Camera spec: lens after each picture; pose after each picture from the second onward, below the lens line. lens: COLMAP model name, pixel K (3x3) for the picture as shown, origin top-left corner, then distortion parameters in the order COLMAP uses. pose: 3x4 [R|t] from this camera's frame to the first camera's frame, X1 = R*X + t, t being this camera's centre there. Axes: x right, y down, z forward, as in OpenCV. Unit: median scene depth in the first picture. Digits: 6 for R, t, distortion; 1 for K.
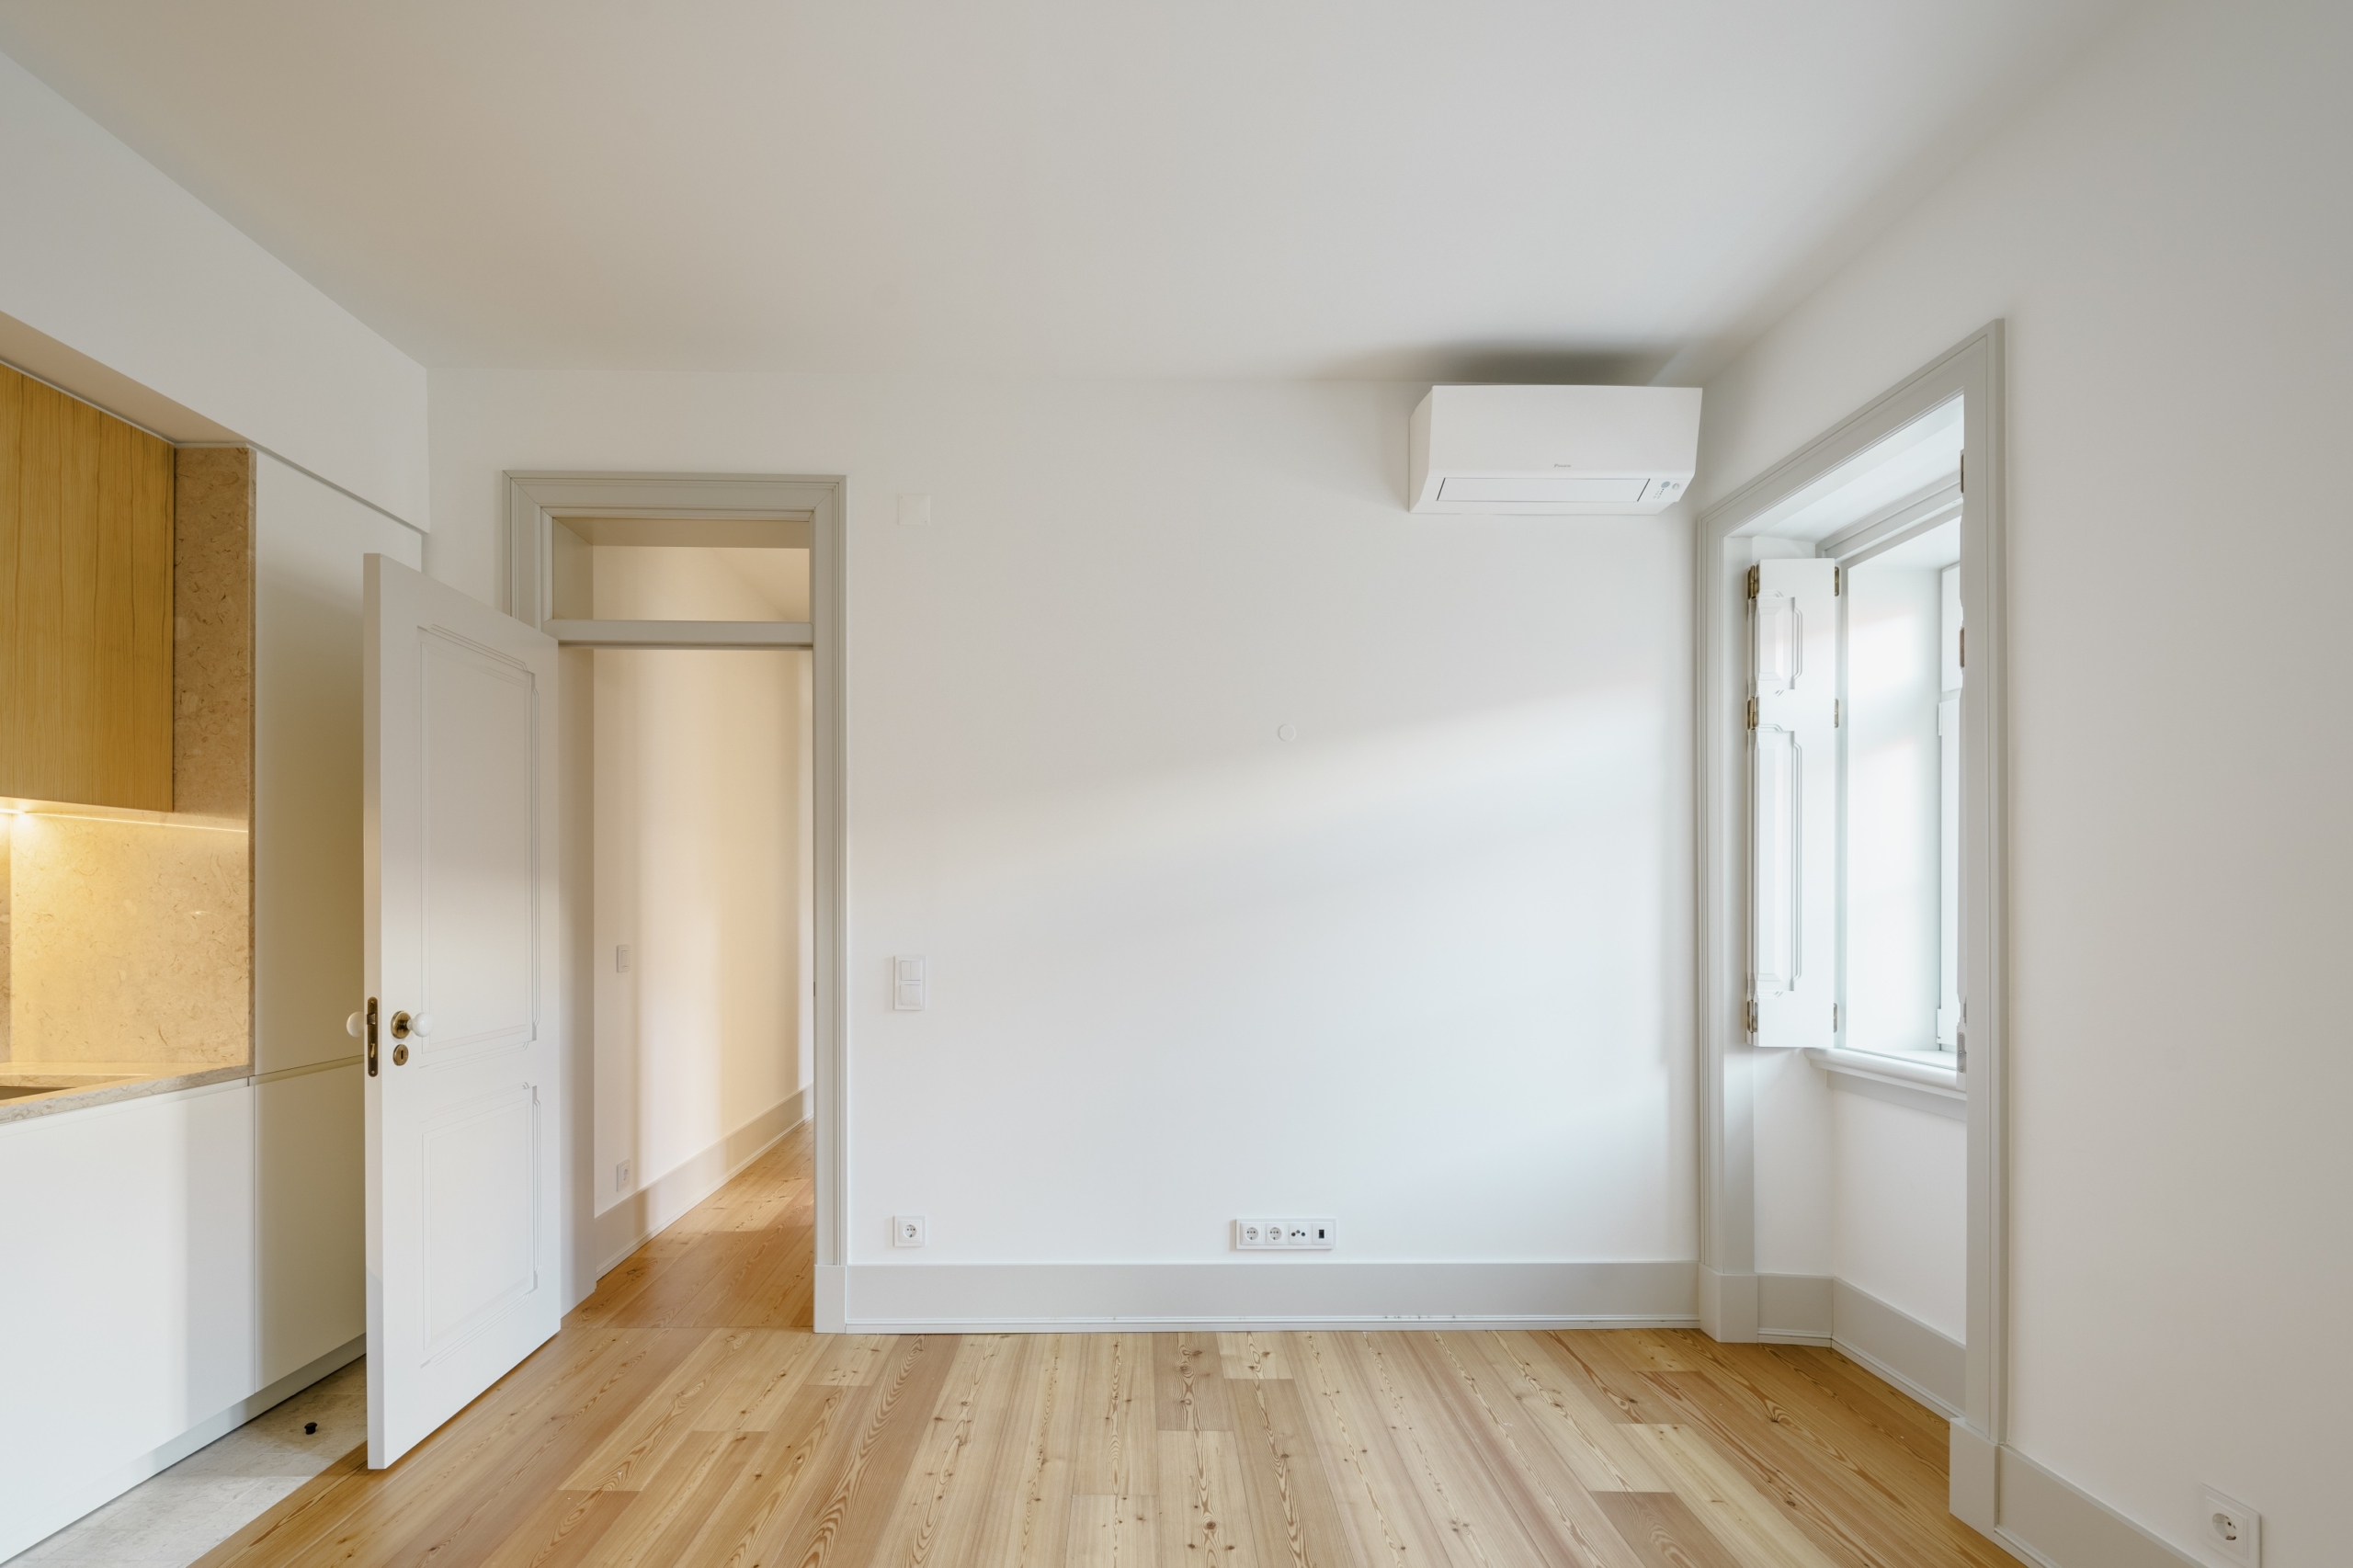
lens RADIAL K [[1097.4, 0, 1168.4], [0, 1097.4, 896.6], [0, 0, 1]] dist [-0.000921, -0.000654]
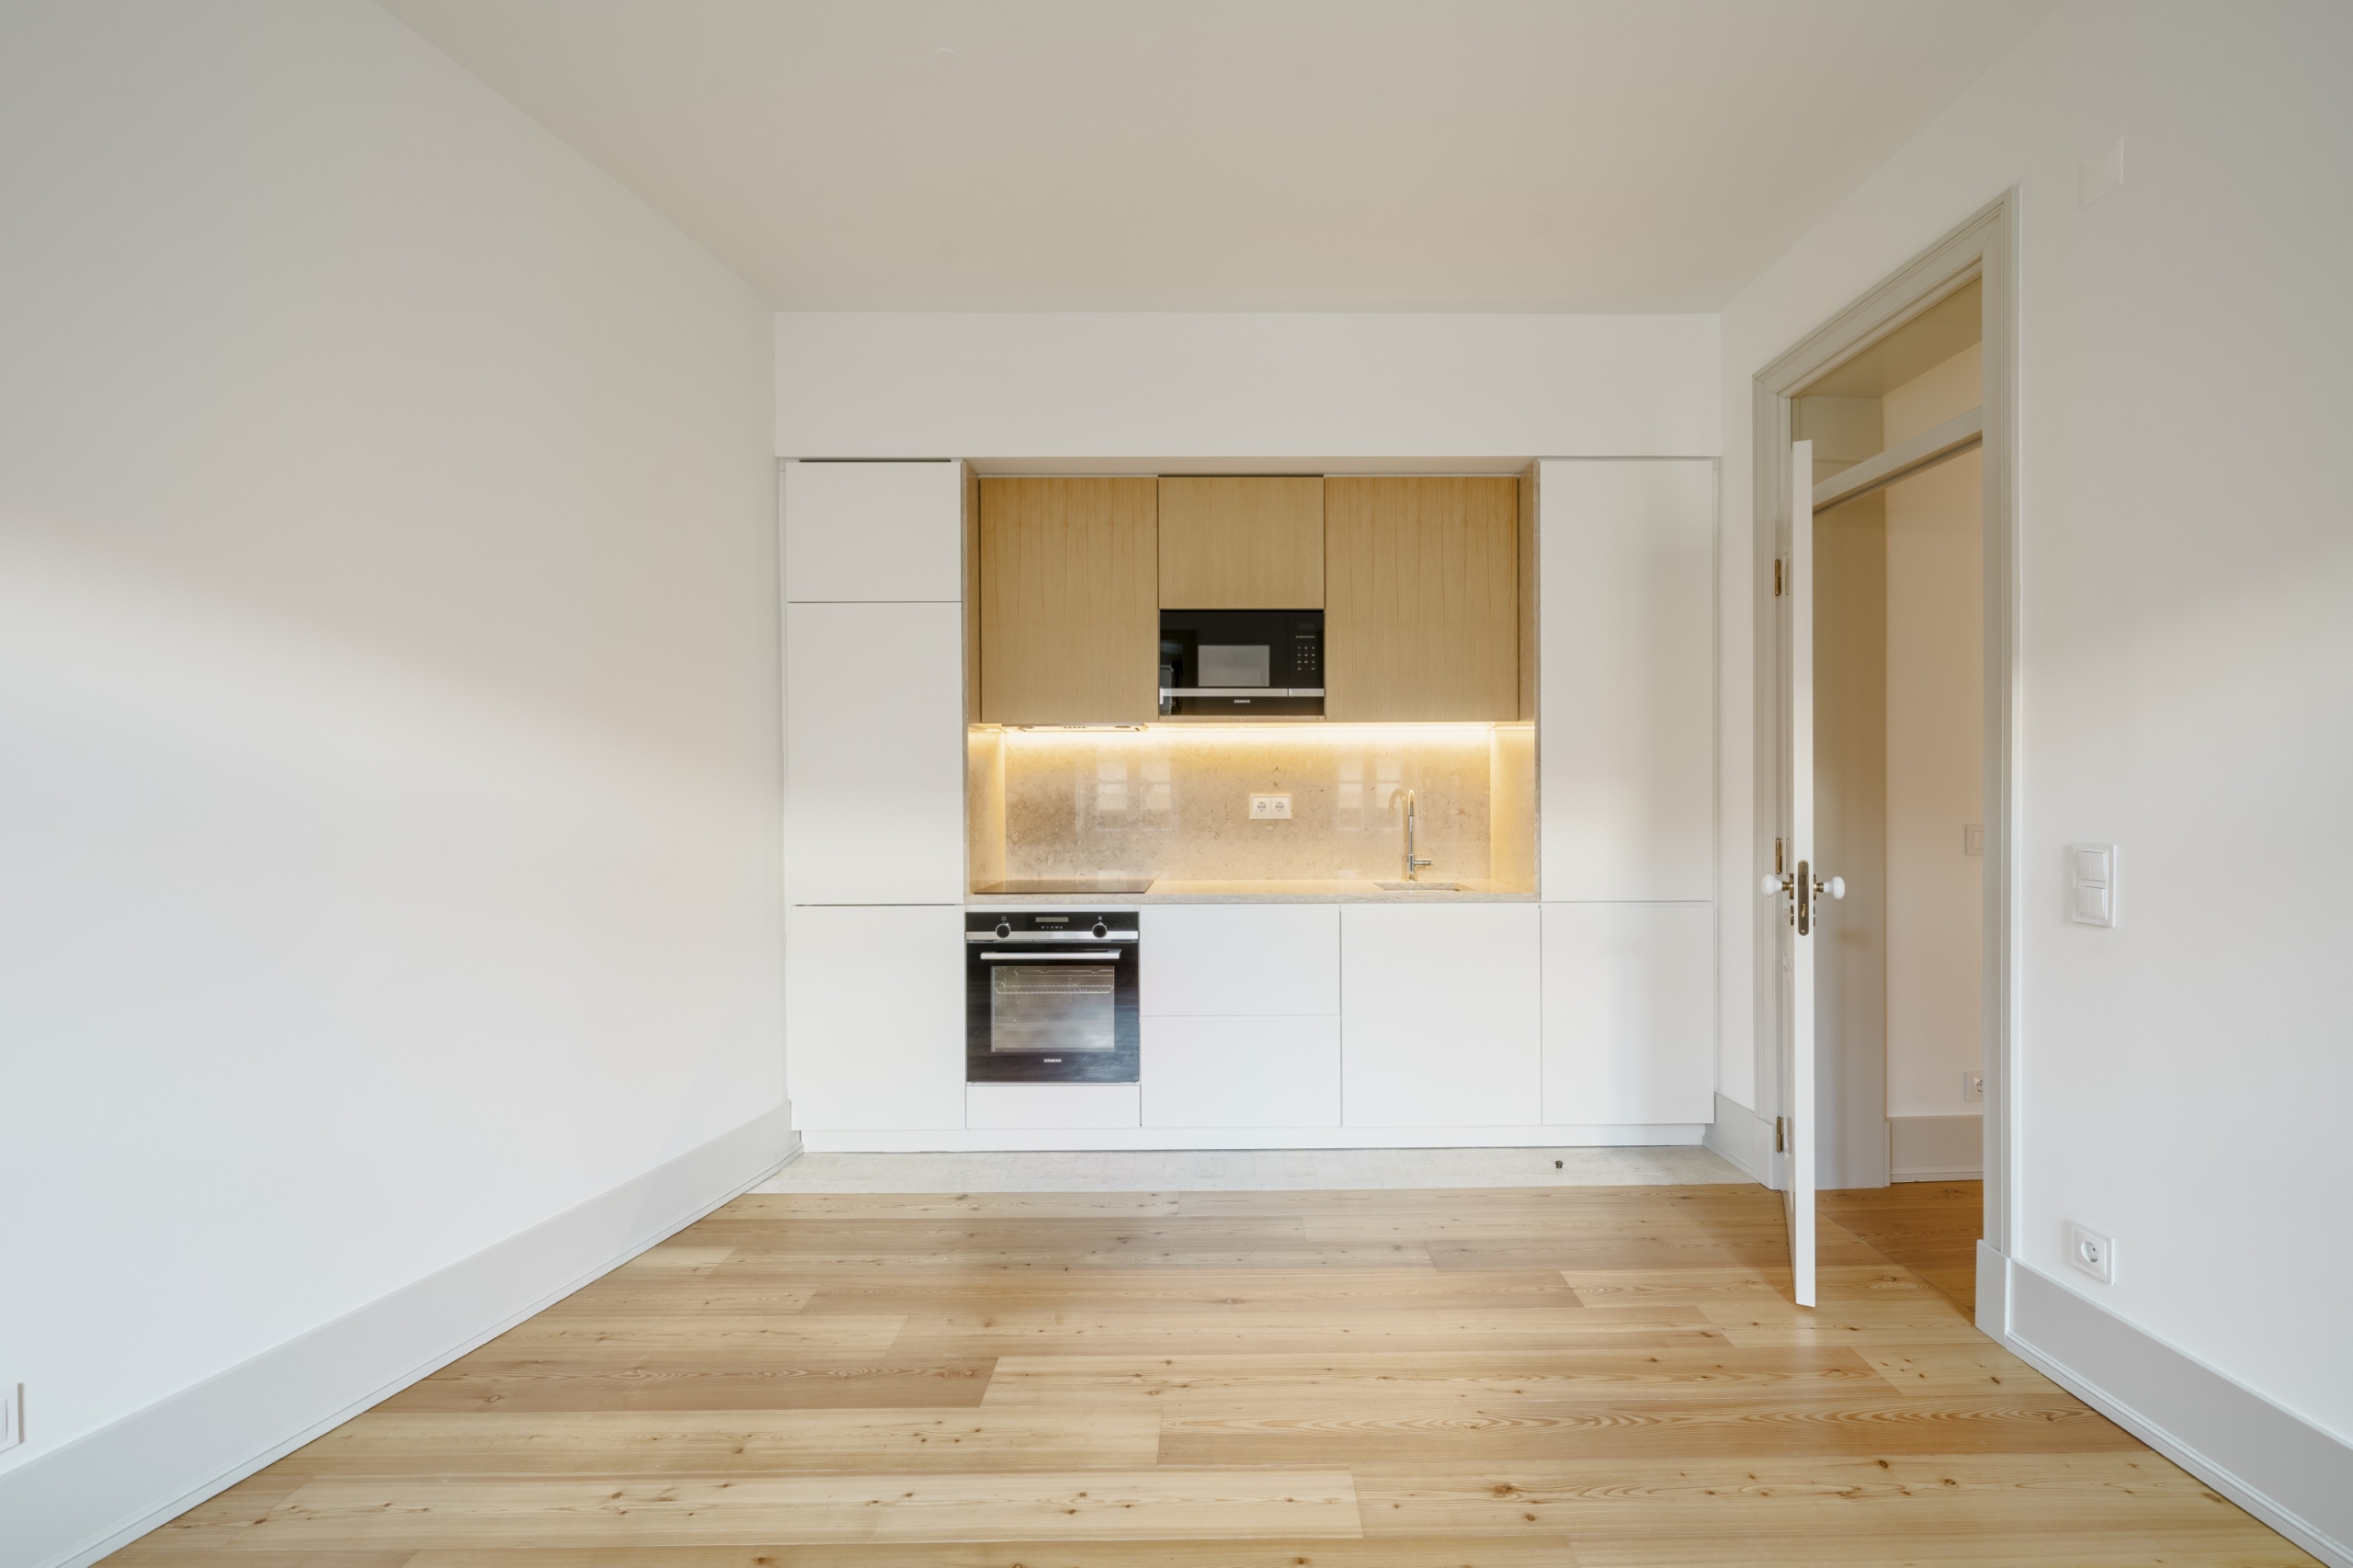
lens RADIAL K [[1010.3, 0, 1179.3], [0, 1010.3, 814.7], [0, 0, 1]] dist [0.000358, 0.000035]
pose [[-0.020238, 0.011276, -0.999732, 0.407714], [0.010098, 0.999888, 0.011074, 0.024750], [0.999744, -0.009871, -0.020349, 0.471100]]
